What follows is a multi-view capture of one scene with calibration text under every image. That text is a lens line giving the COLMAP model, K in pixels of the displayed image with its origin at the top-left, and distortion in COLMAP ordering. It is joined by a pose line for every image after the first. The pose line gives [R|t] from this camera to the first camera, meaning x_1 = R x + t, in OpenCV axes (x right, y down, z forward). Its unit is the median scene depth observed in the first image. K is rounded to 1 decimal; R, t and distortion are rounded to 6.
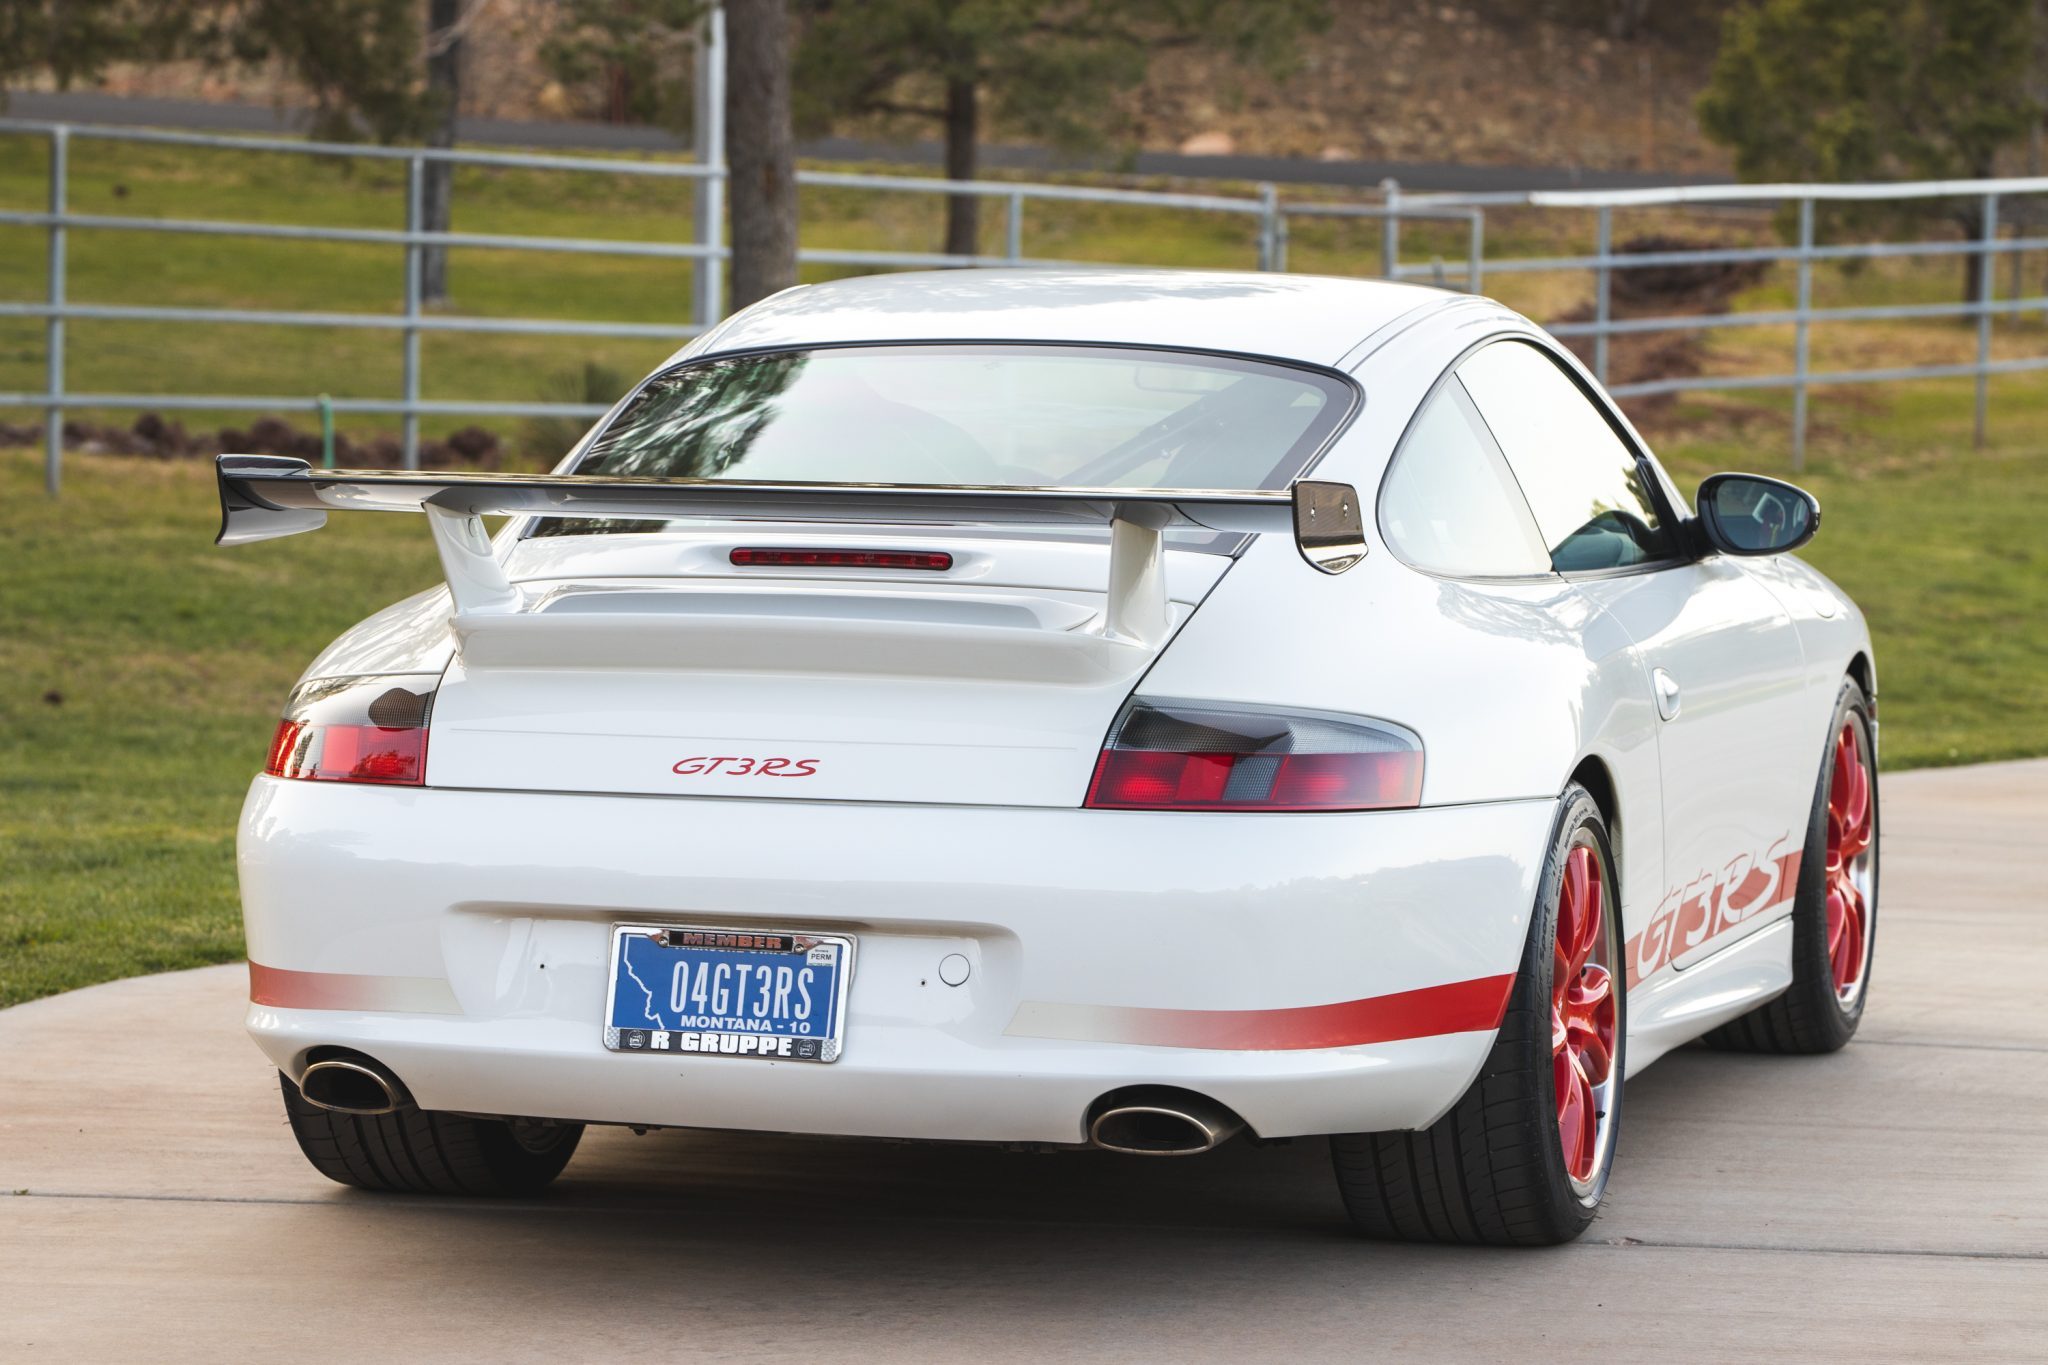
lens RADIAL K [[7793.3, 0, 1021.2], [0, 7793.3, 679.3], [0, 0, 1]] dist [0.066643, 0.000000]
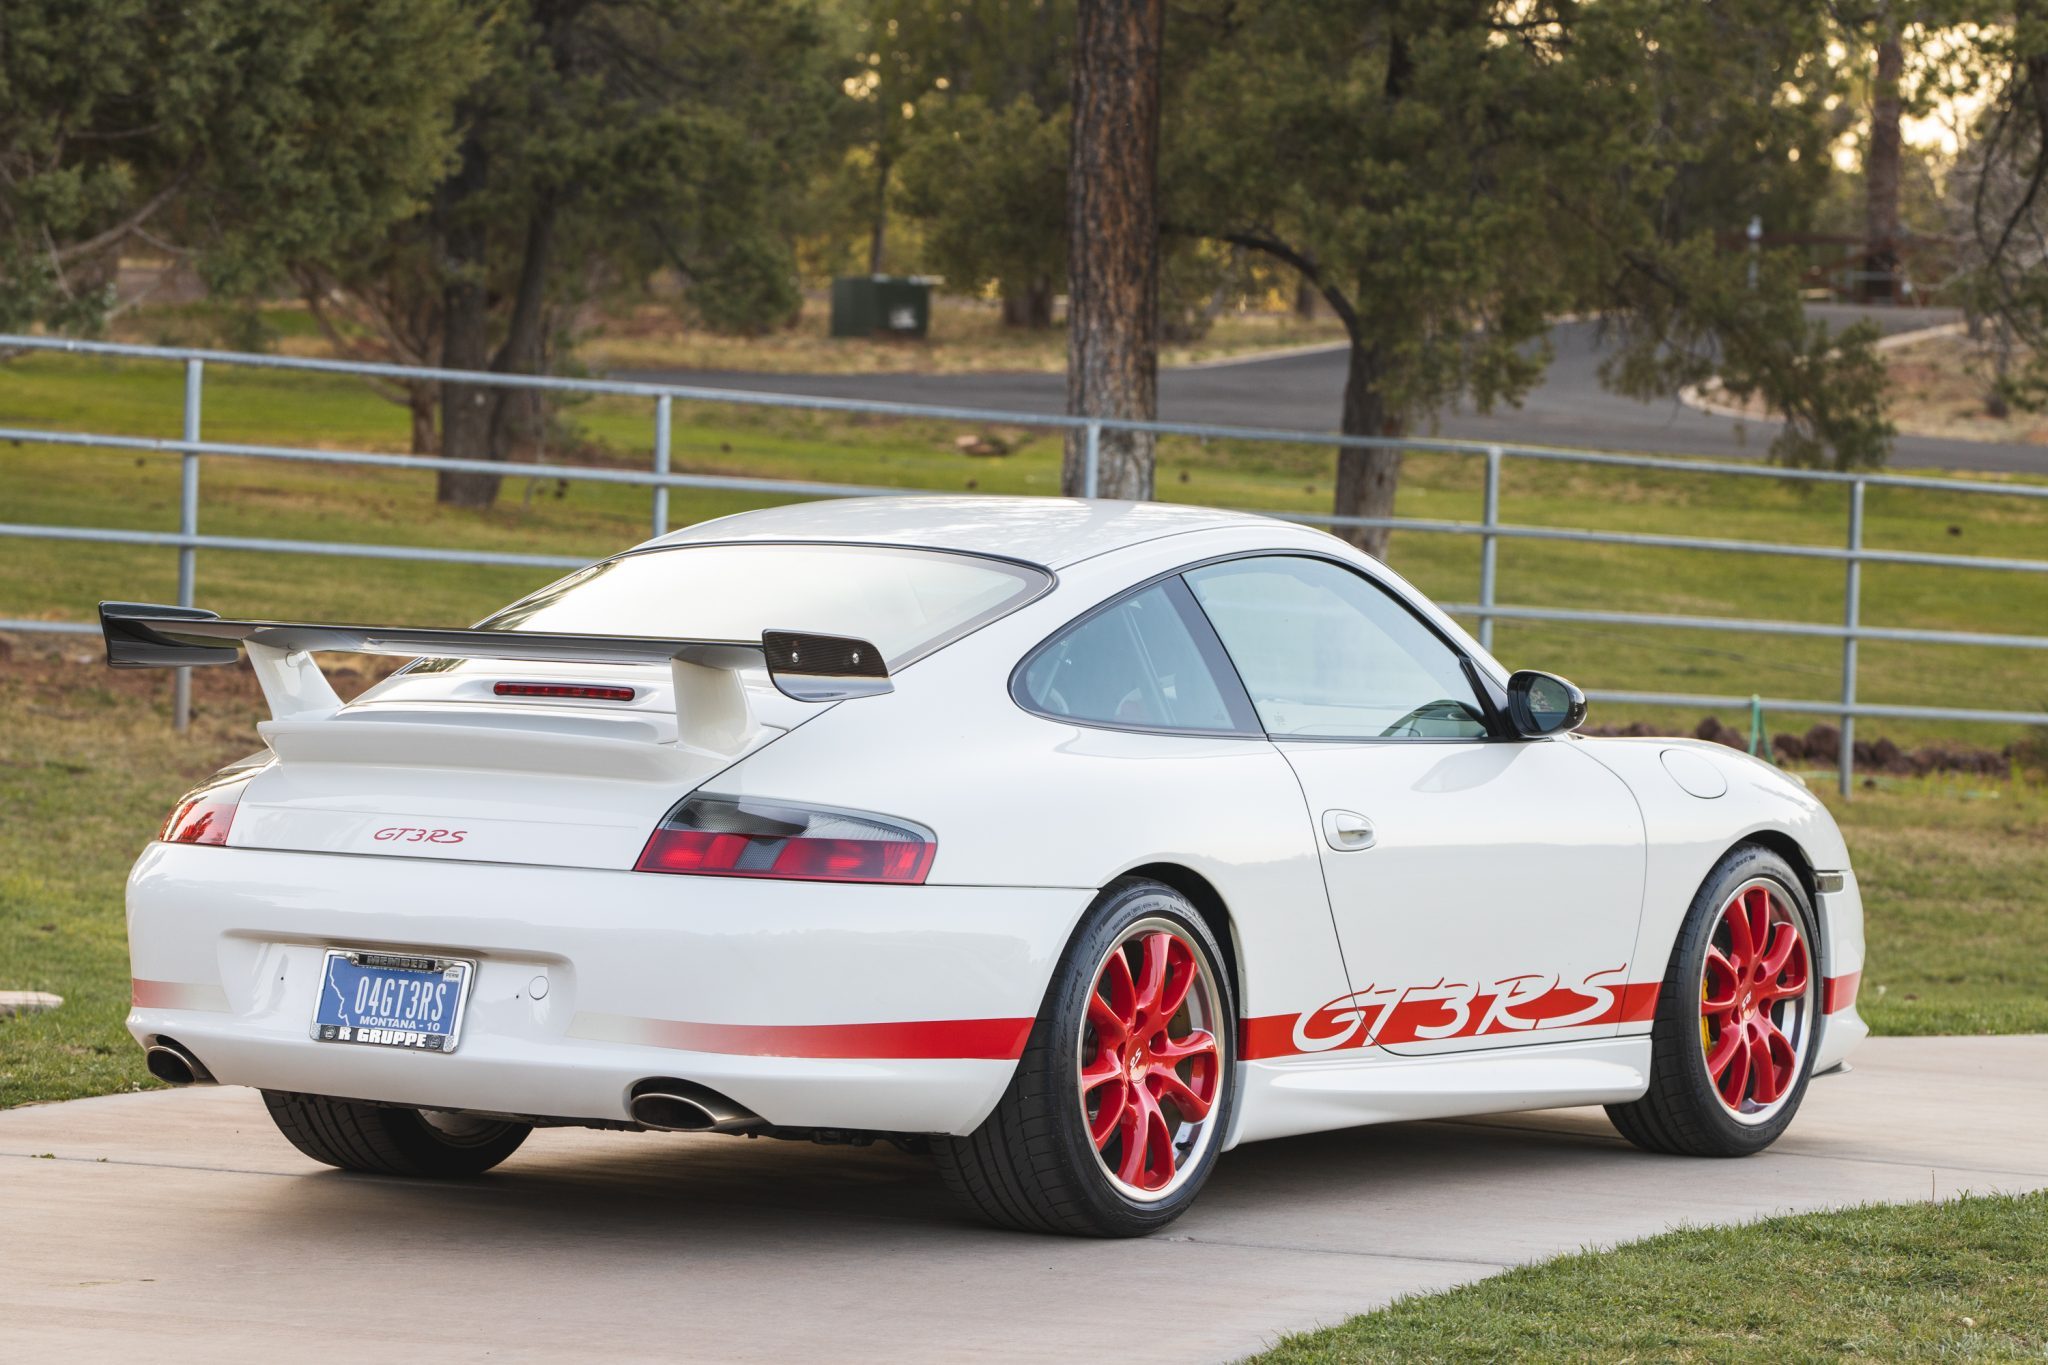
lens RADIAL K [[7793.3, 0, 1021.9], [0, 7793.3, 678.8], [0, 0, 1]] dist [0.066643, 0.000000]
pose [[0.955051, 0.022925, -0.295554, 0.464499], [-0.036829, 0.998457, -0.041561, 0.036515], [0.294145, 0.050578, 0.954422, -0.264510]]
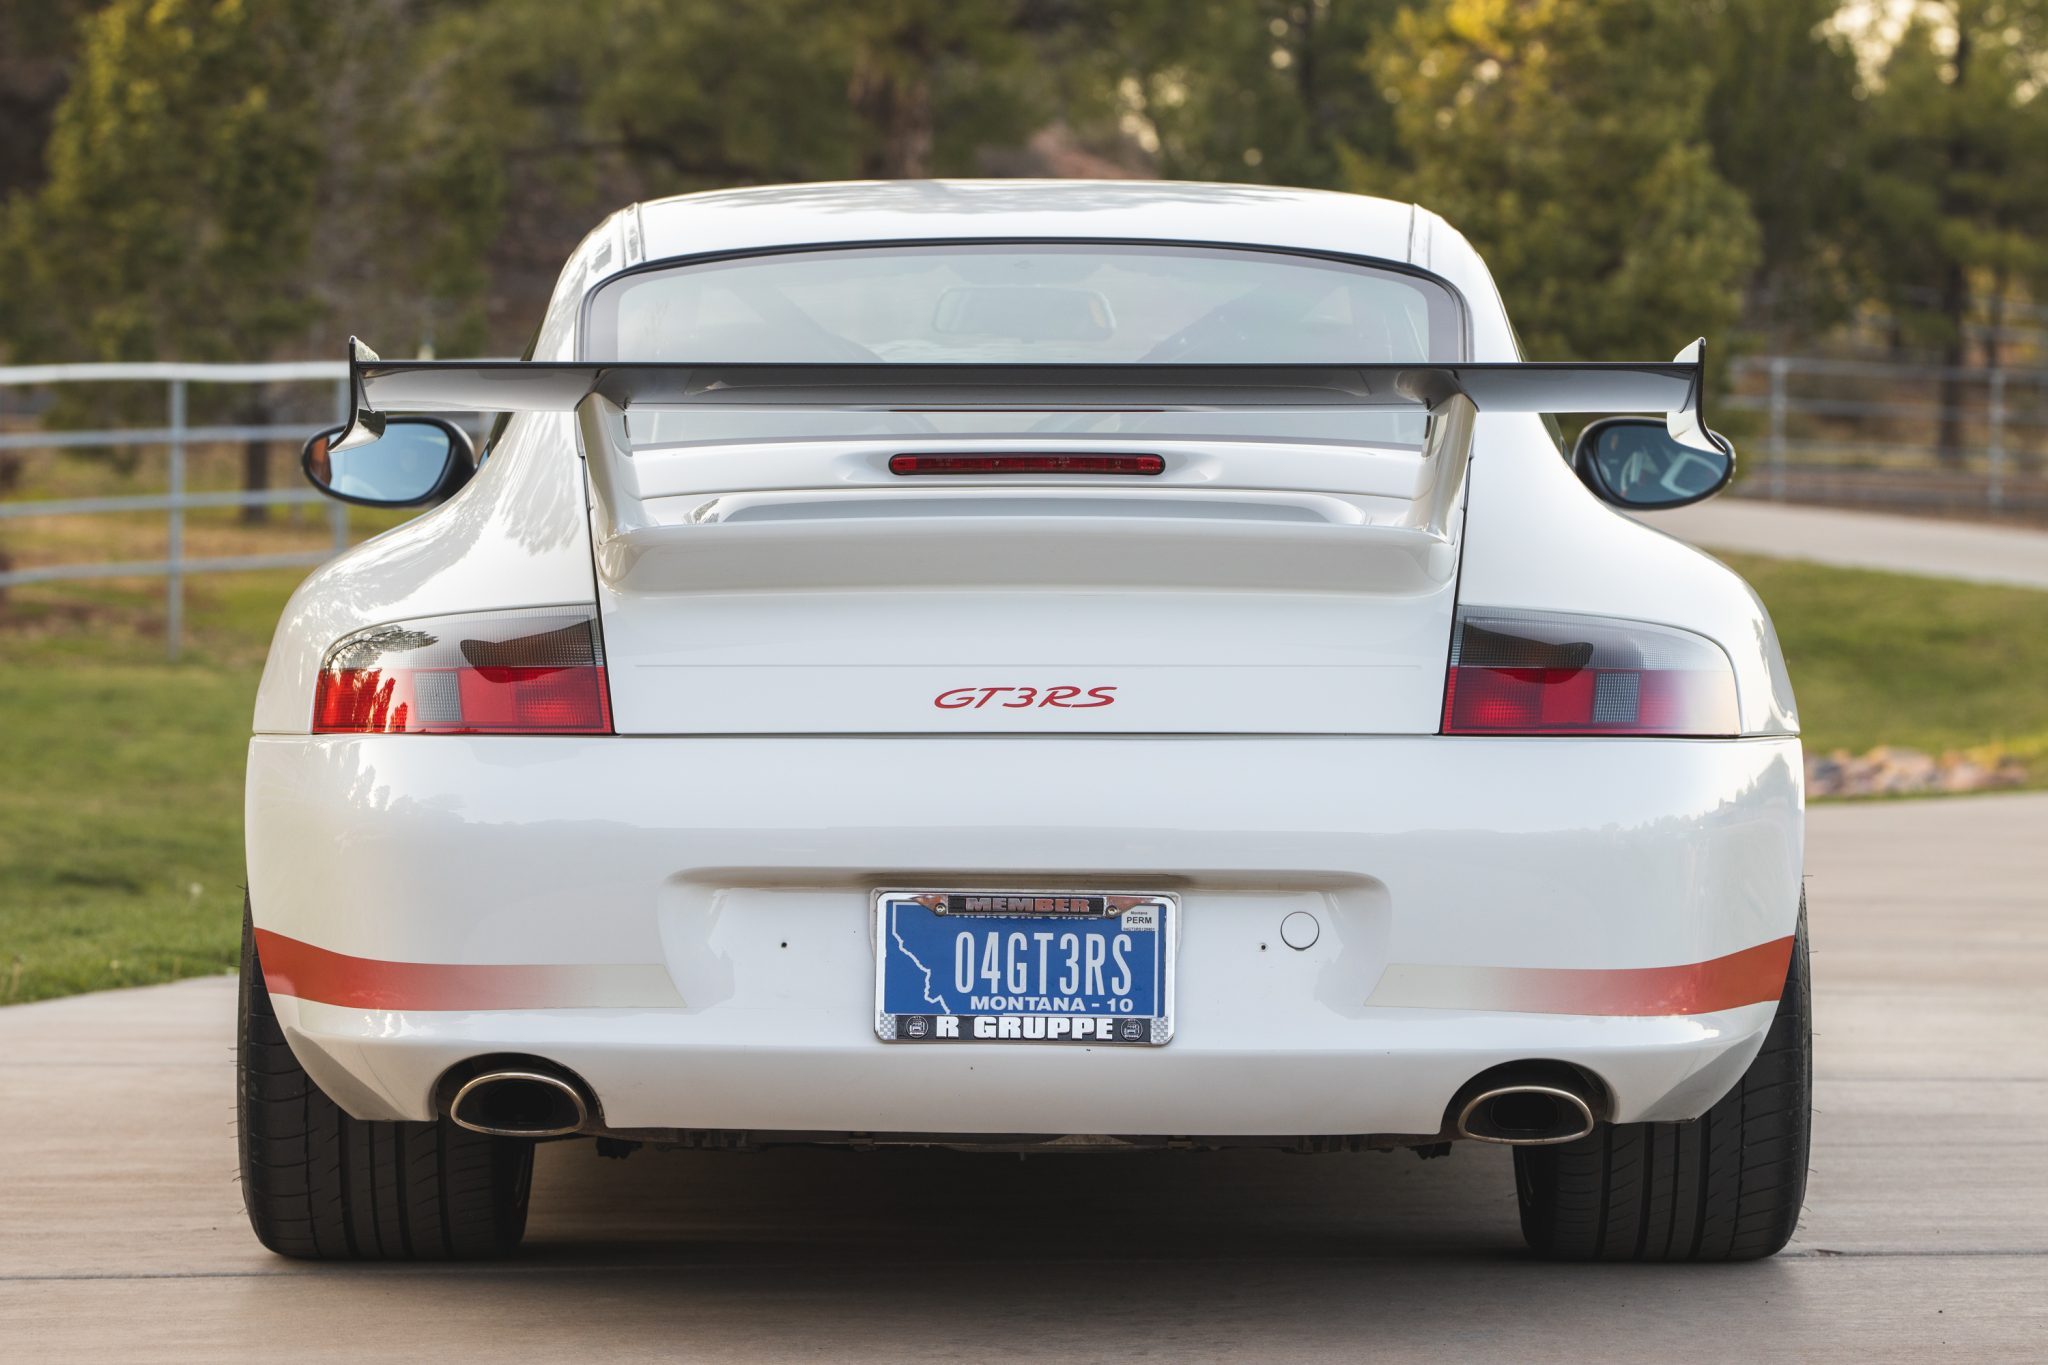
lens RADIAL K [[7793.3, 0, 1036.2], [0, 7793.3, 686.7], [0, 0, 1]] dist [0.066643, 0.000000]
pose [[0.962448, -0.017051, 0.270929, -0.260012], [0.026115, 0.999212, -0.029887, 0.035012], [-0.270206, 0.035840, 0.962135, 0.197297]]
